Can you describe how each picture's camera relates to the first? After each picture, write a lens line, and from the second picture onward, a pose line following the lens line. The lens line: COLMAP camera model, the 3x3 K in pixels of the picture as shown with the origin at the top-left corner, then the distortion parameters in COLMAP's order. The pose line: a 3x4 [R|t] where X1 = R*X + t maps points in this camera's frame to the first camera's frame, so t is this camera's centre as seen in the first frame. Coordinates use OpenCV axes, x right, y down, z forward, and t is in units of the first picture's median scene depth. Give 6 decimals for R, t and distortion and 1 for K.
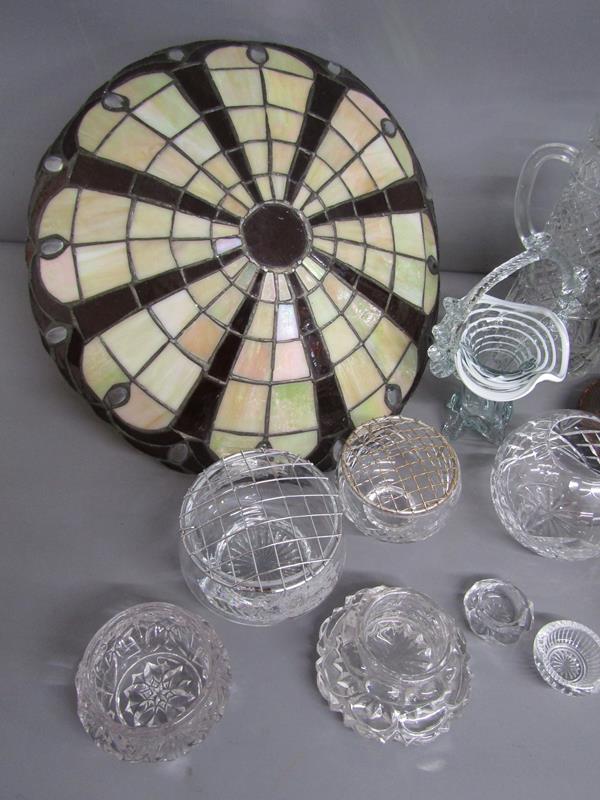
lens RADIAL K [[736.3, 0, 300.0], [0, 736.3, 400.0], [0, 0, 1]] dist [-0.013328, 0.002270]
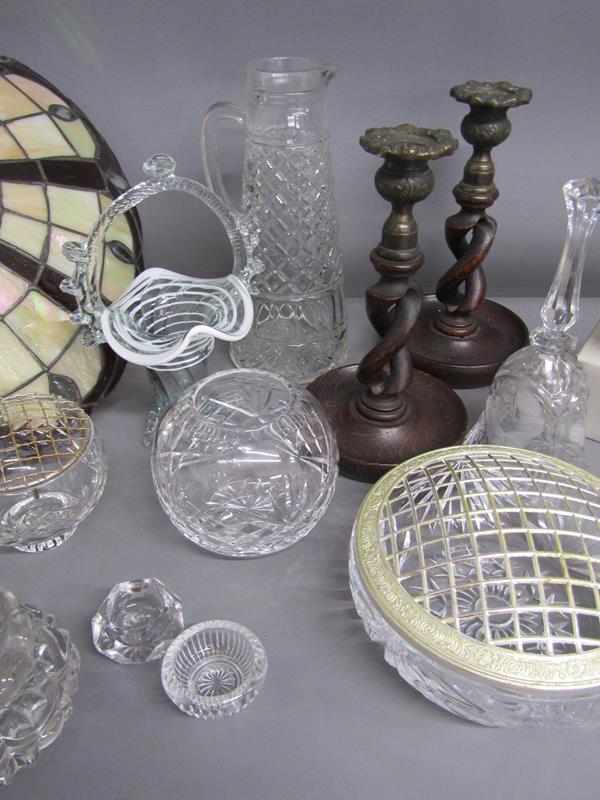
lens RADIAL K [[736.3, 0, 300.0], [0, 736.3, 400.0], [0, 0, 1]] dist [-0.013328, 0.002270]
pose [[0.997440, -0.066950, 0.025120, 0.414068], [0.071027, 0.968234, -0.239745, 0.250210], [-0.008271, 0.240916, 0.970511, 0.204862]]
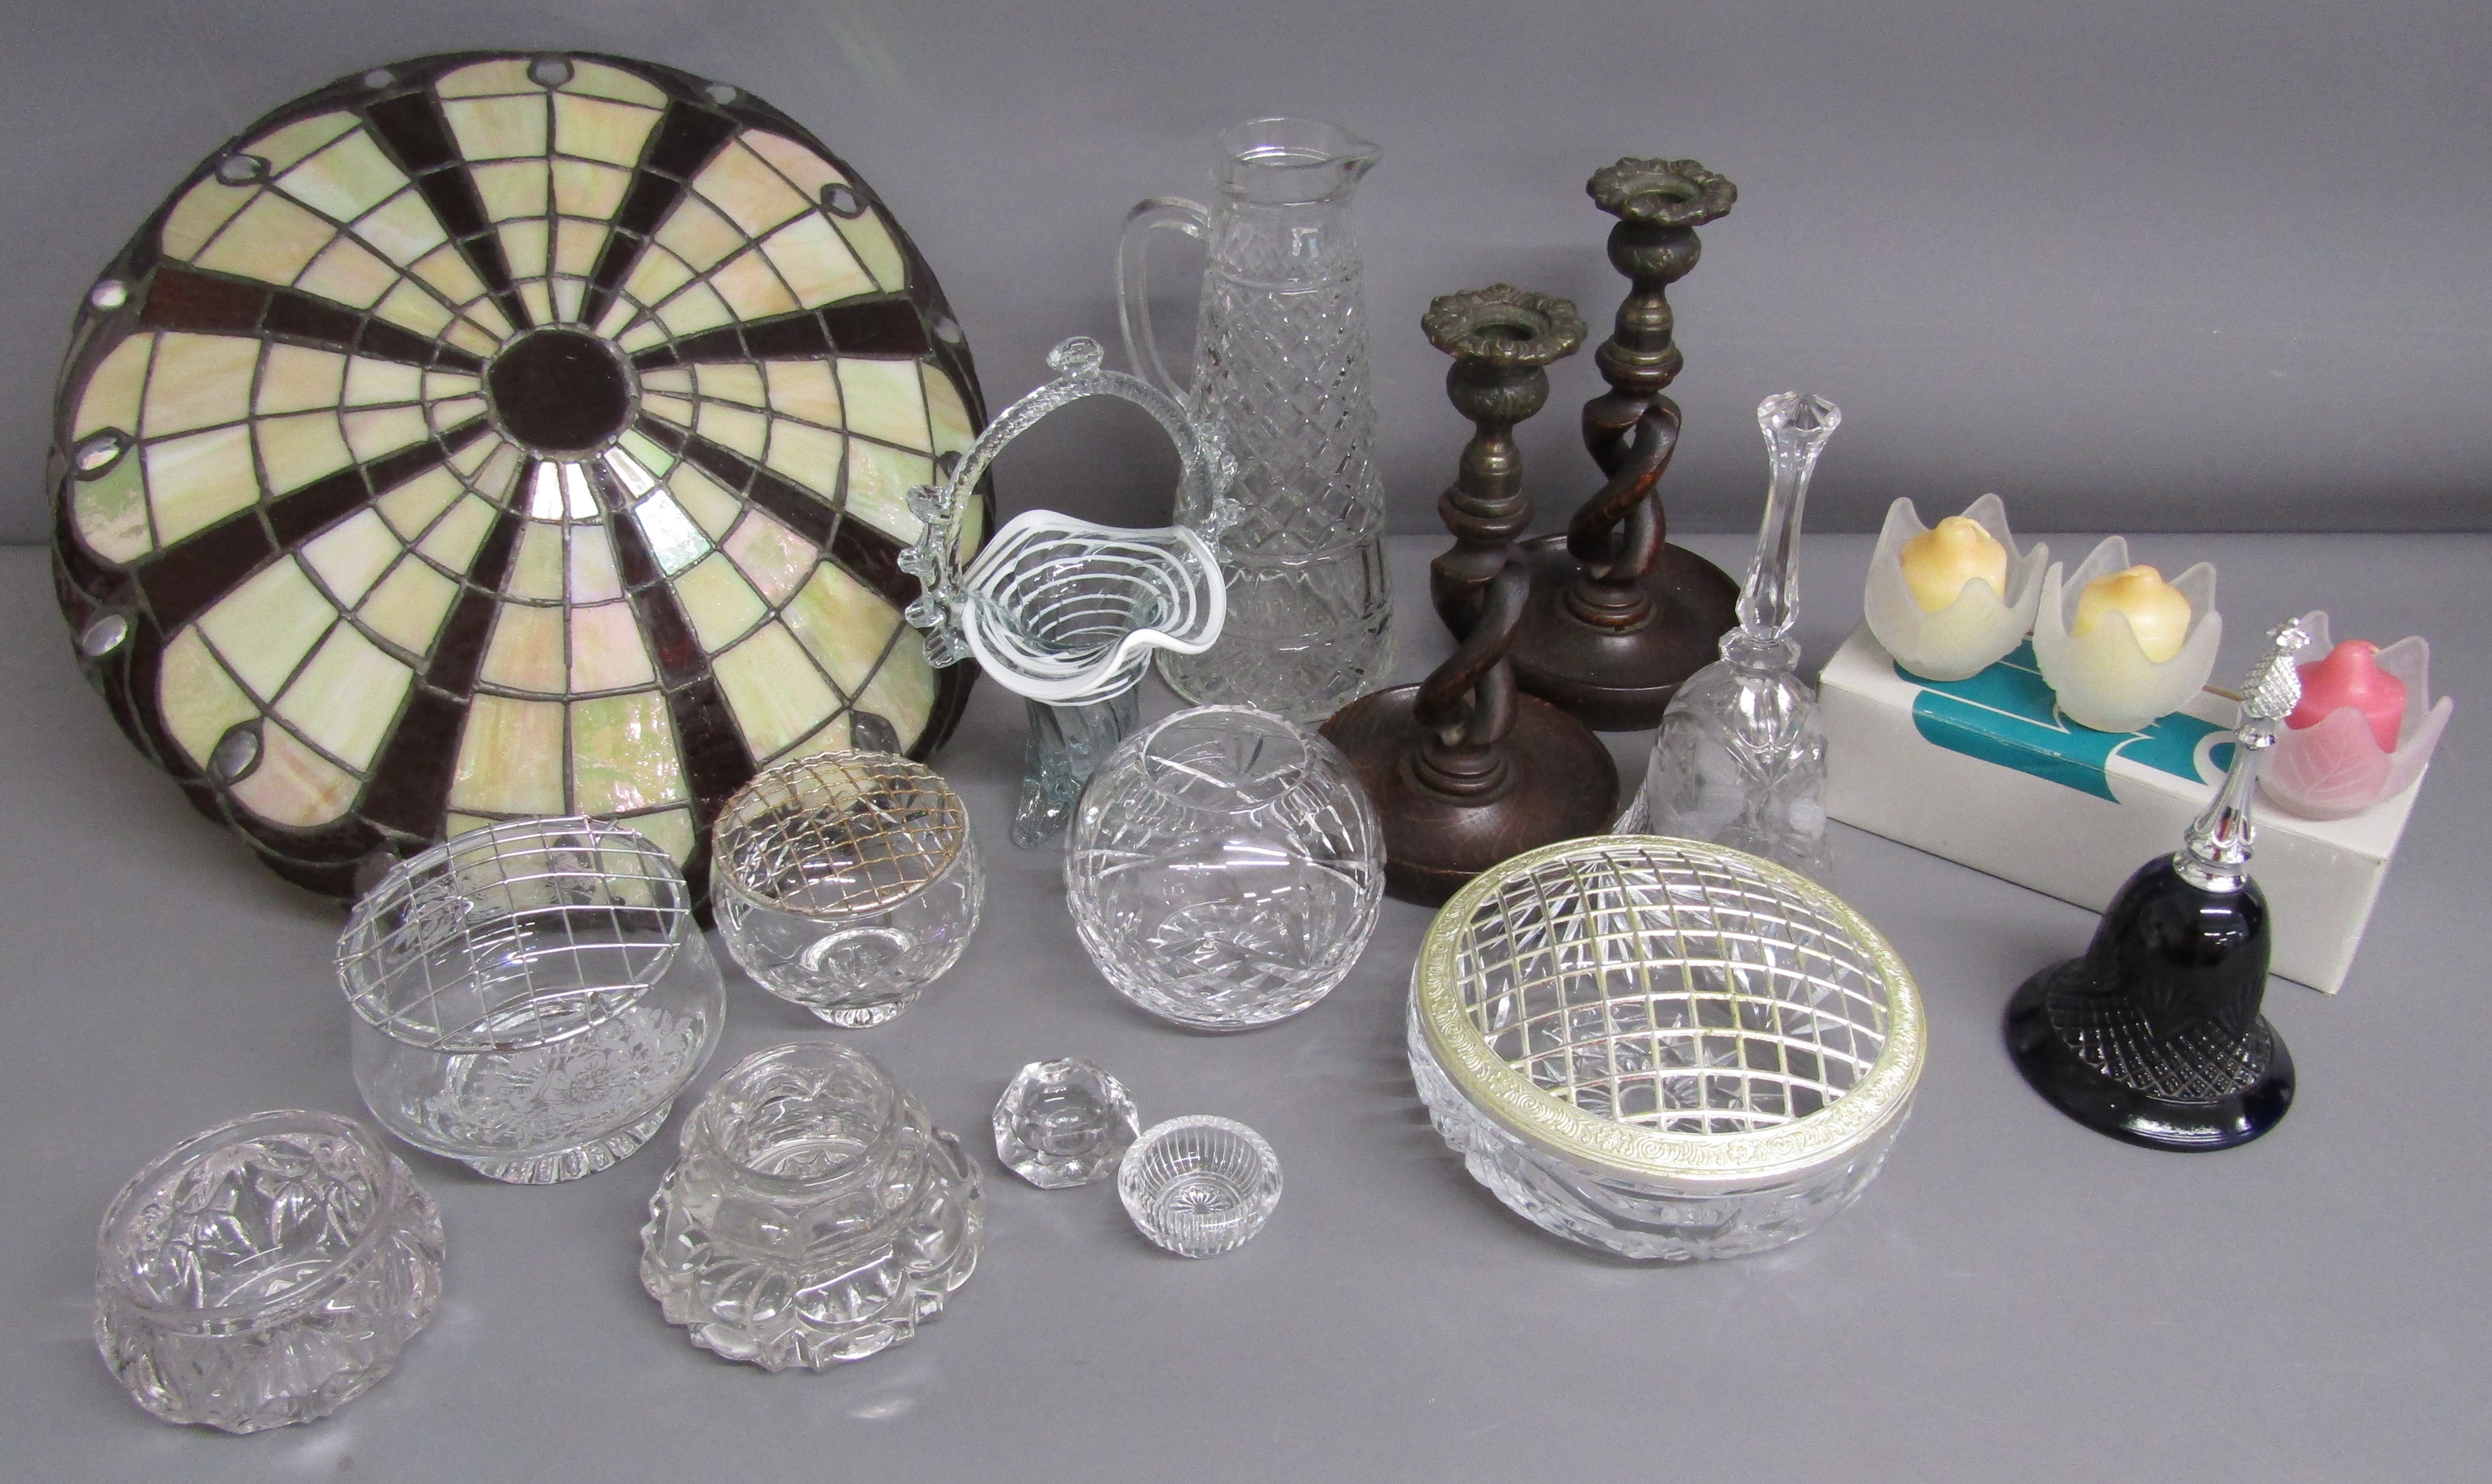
lens RADIAL K [[2342.3, 0, 1246.0], [0, 2342.3, 742.0], [0, 0, 1]] dist [0.092277, -0.233943]
pose [[0.996602, -0.071543, 0.040821, 0.328161], [0.079132, 0.969168, -0.233347, 0.390332], [-0.022868, 0.235784, 0.971536, -0.461566]]
